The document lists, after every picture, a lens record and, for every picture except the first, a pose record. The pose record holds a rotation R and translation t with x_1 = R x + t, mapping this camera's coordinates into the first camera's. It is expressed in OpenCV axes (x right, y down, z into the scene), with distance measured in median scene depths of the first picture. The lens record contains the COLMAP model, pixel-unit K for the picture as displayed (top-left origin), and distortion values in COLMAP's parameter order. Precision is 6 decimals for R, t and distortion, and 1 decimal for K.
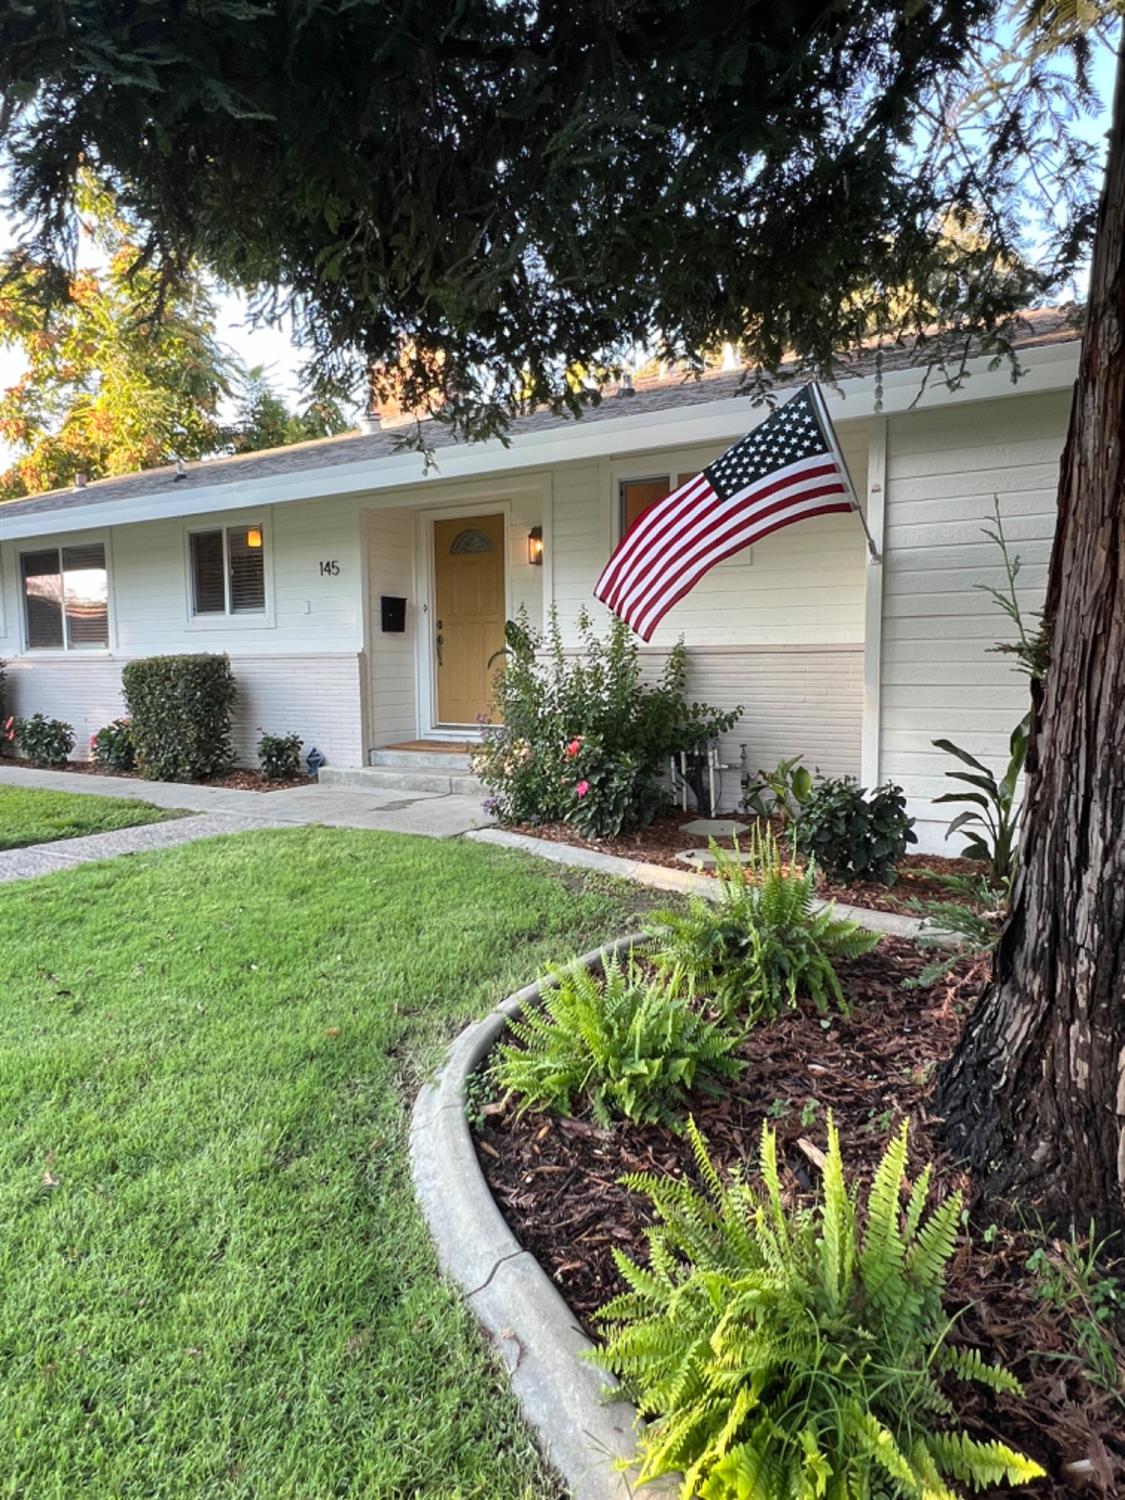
lens RADIAL K [[892.0, 0, 562.5], [0, 892.0, 750.0], [0, 0, 1]] dist [0.002434, 0.002491]
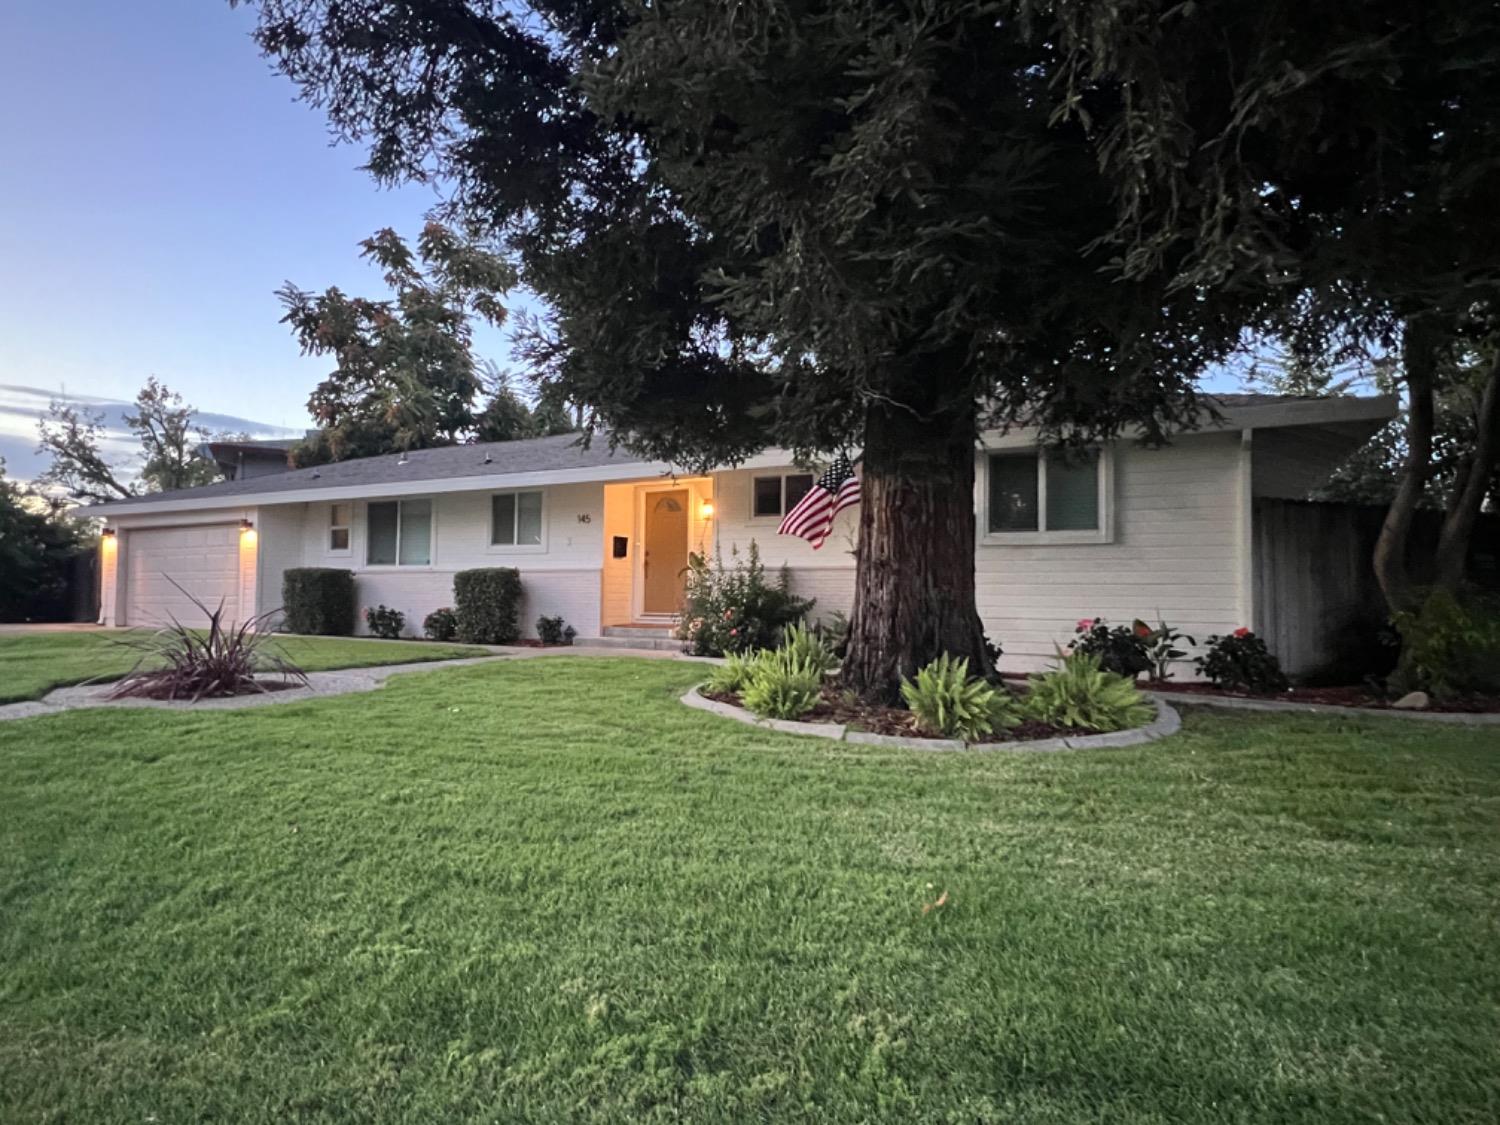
lens RADIAL K [[795.8, 0, 750.0], [0, 795.8, 562.5], [0, 0, 1]] dist [0.002779, 0.000110]
pose [[0.998583, 0.023178, 0.047896, -0.018082], [-0.016035, 0.989380, -0.144462, 0.089985], [-0.050735, 0.143489, 0.988351, -0.491601]]
